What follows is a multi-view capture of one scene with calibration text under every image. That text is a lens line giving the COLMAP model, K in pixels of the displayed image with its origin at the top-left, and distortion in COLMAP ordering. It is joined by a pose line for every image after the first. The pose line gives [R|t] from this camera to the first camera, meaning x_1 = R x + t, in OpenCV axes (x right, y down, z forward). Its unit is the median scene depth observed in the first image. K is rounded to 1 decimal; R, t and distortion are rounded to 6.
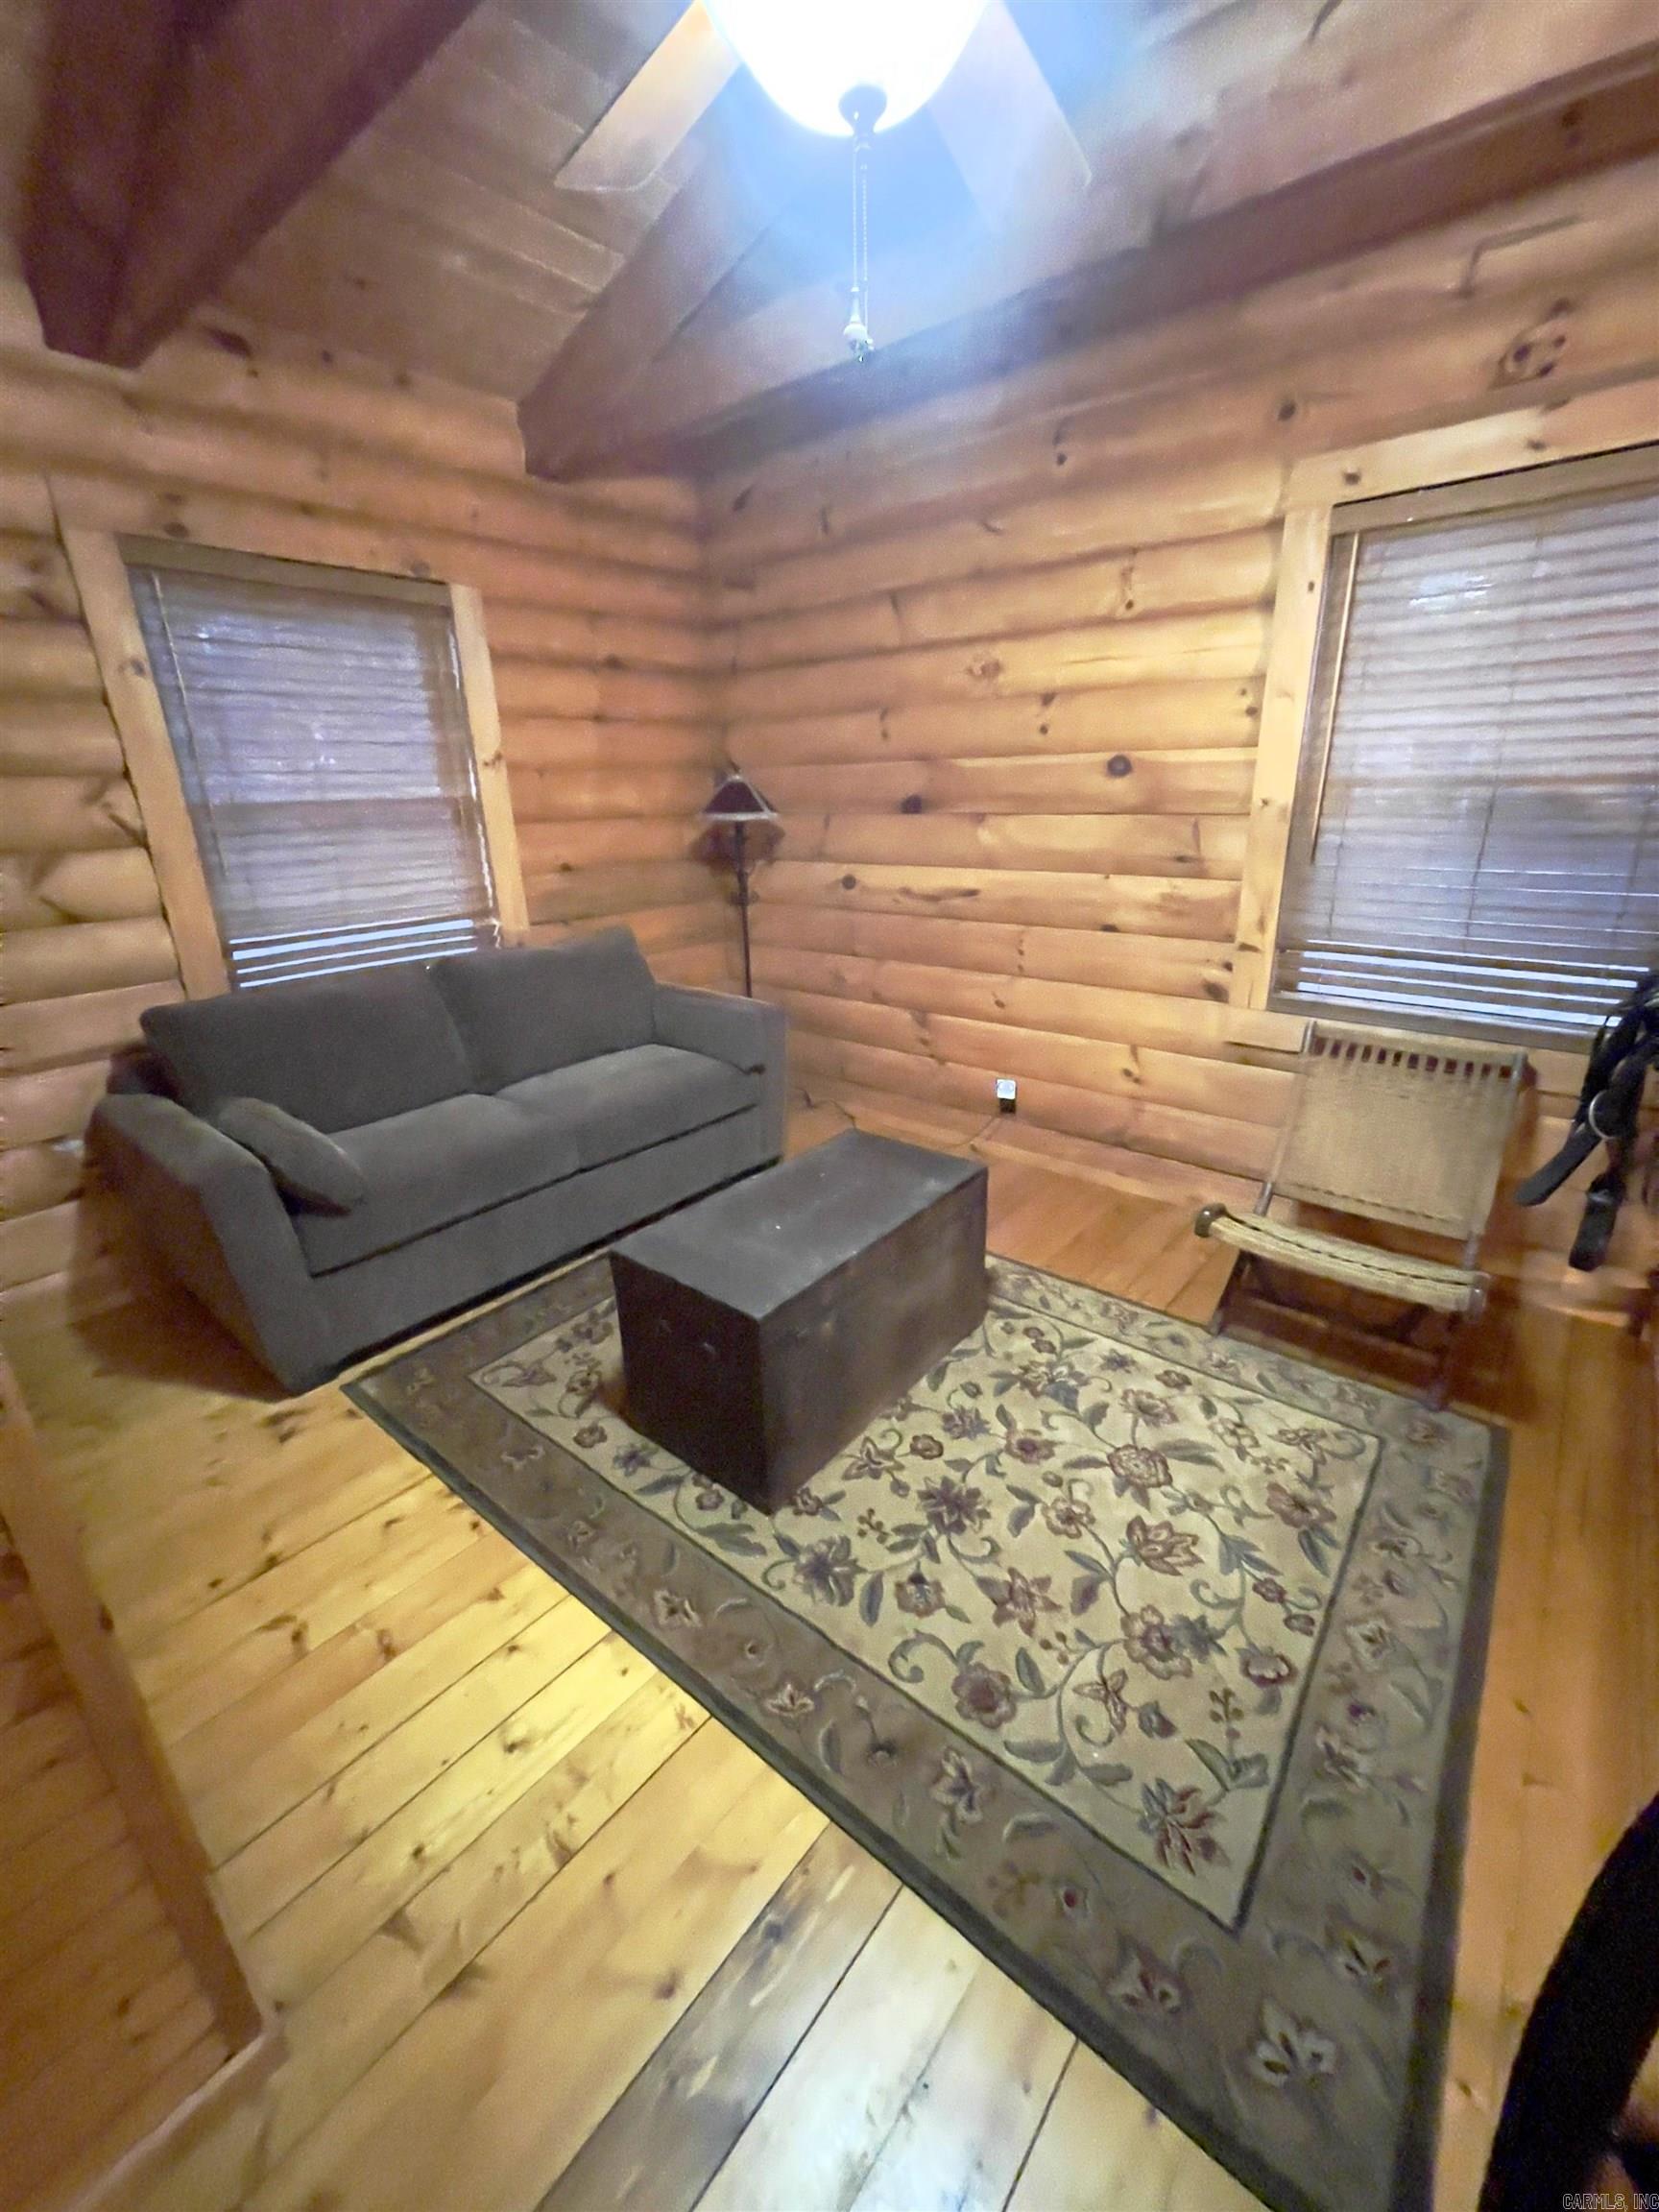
lens RADIAL K [[891.8, 0, 828.7], [0, 891.8, 1102.5], [0, 0, 1]] dist [-0.002392, 0.001596]
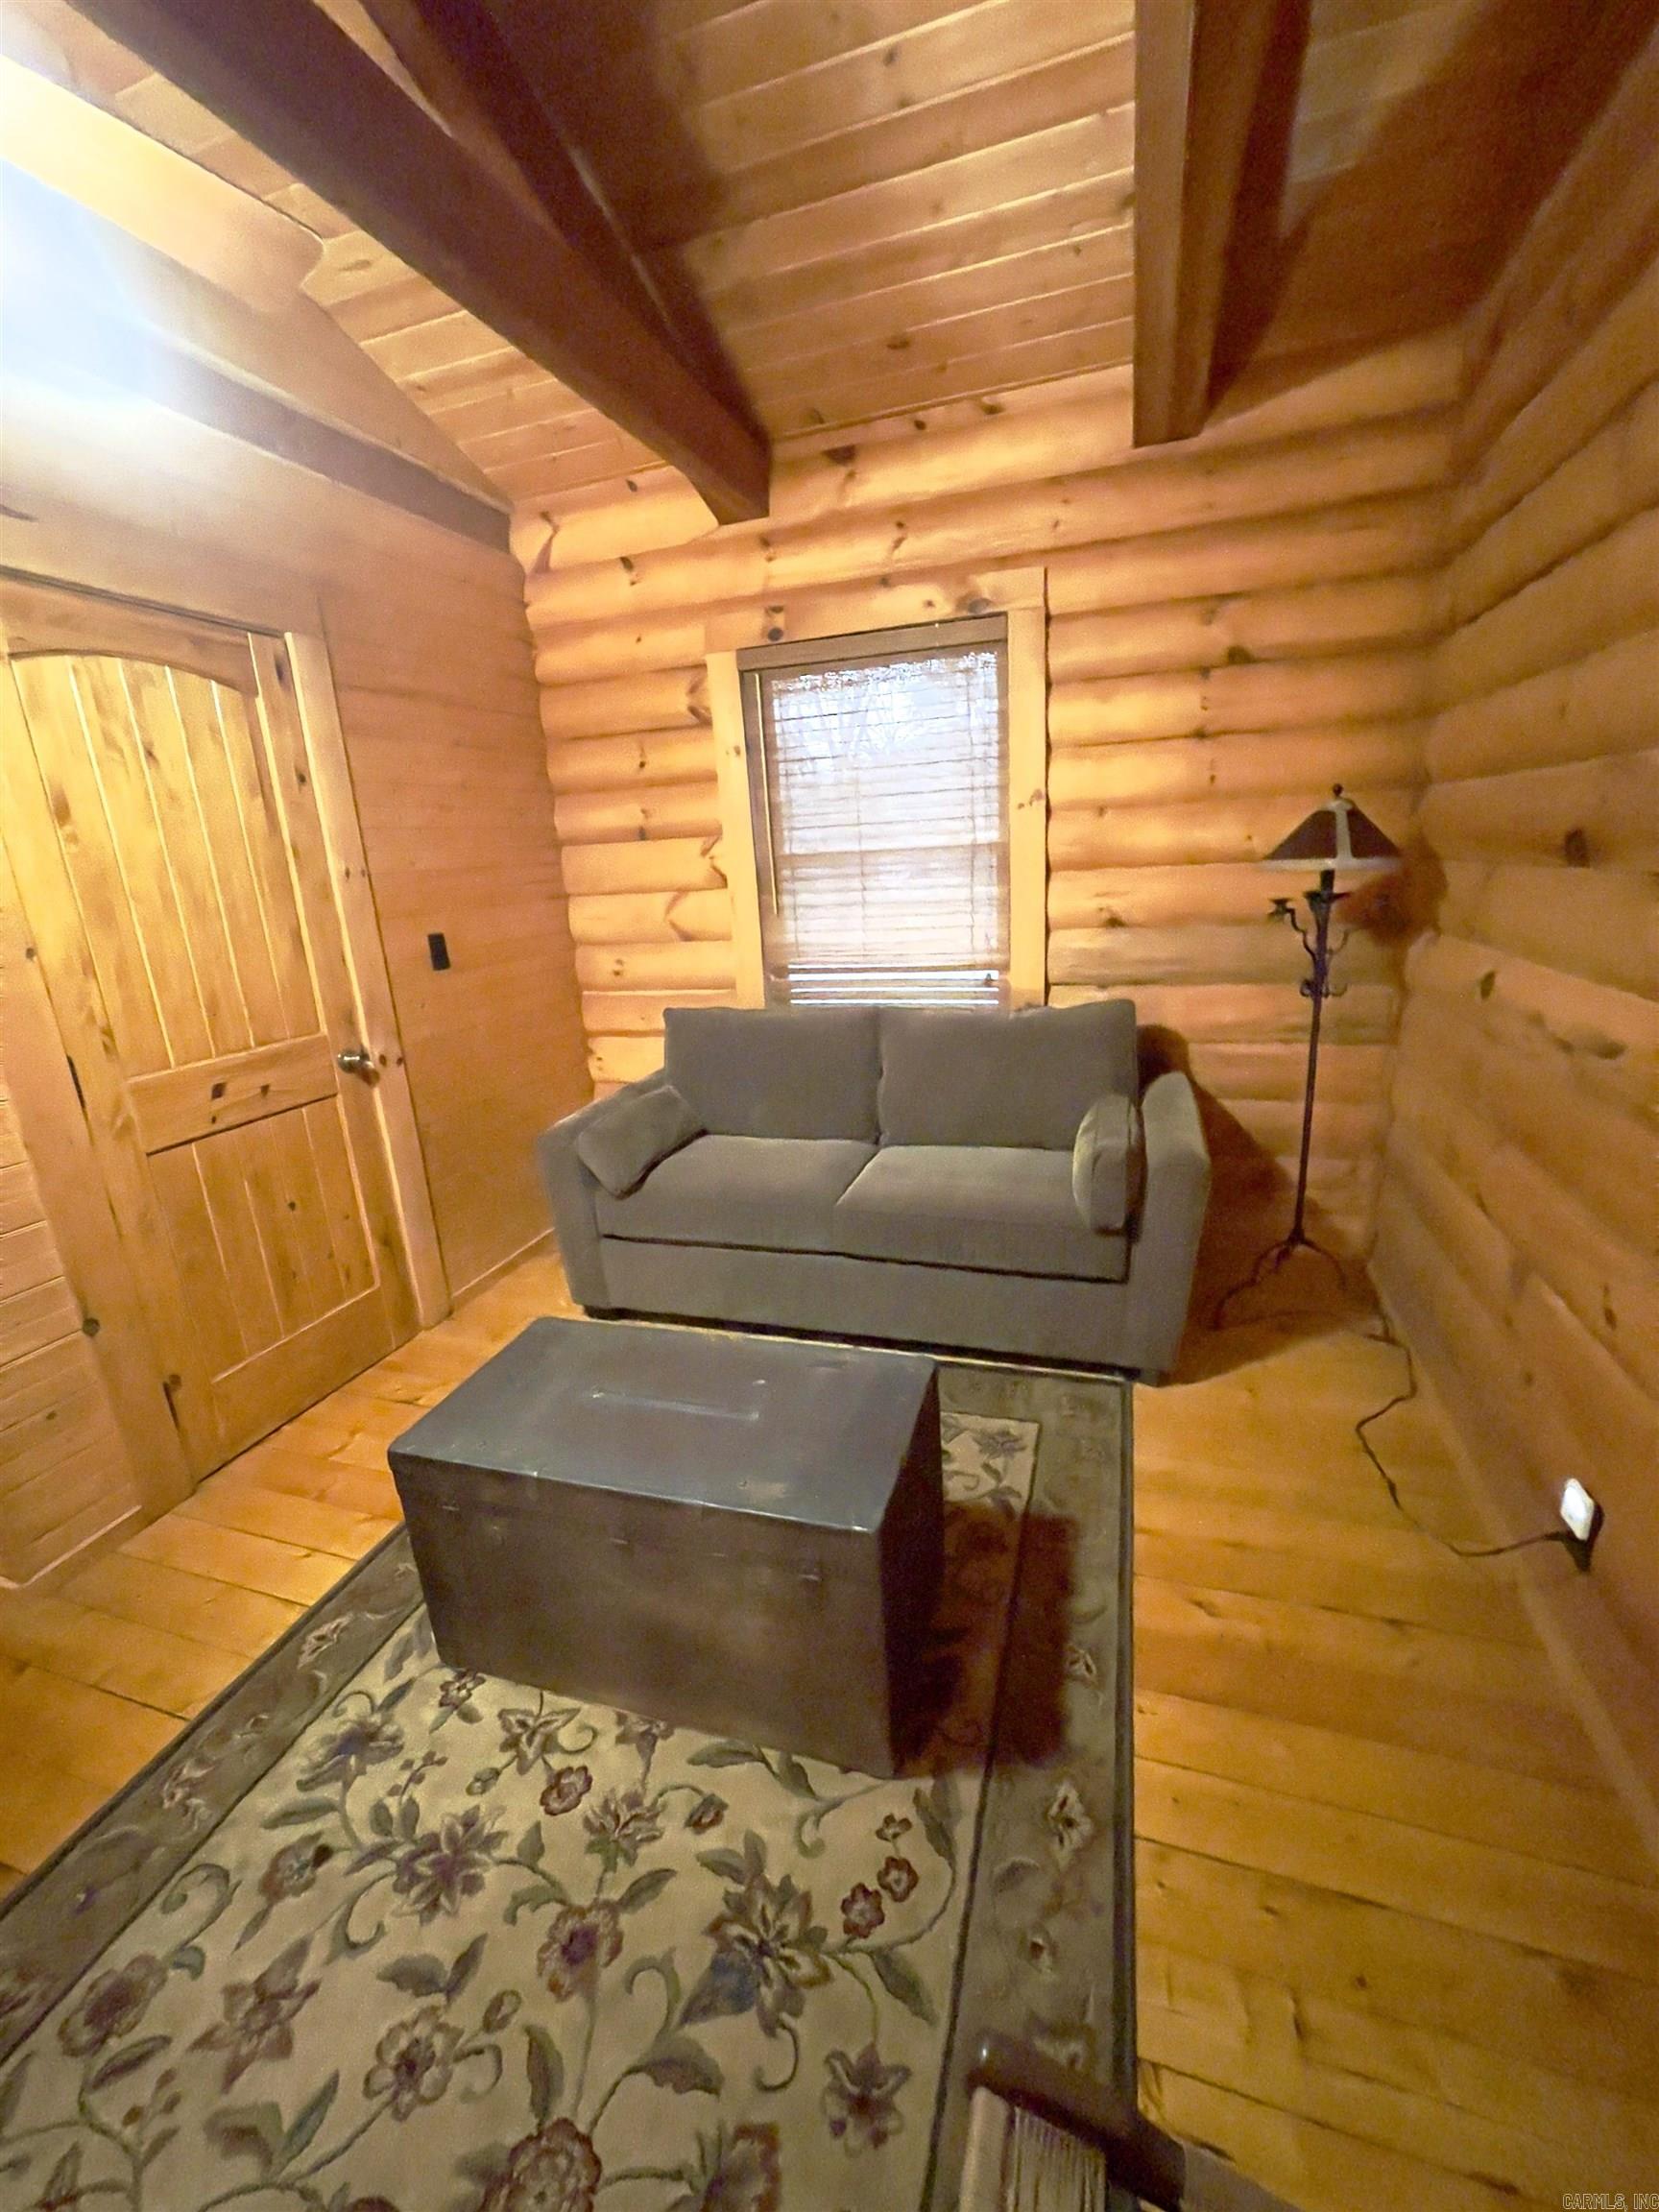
lens RADIAL K [[891.8, 0, 831.7], [0, 891.8, 1104.7], [0, 0, 1]] dist [-0.002392, 0.001596]
pose [[0.373477, 0.253714, -0.892269, 0.631823], [-0.269466, 0.950067, 0.157358, -0.269723], [0.887639, 0.181666, 0.423196, 0.744792]]
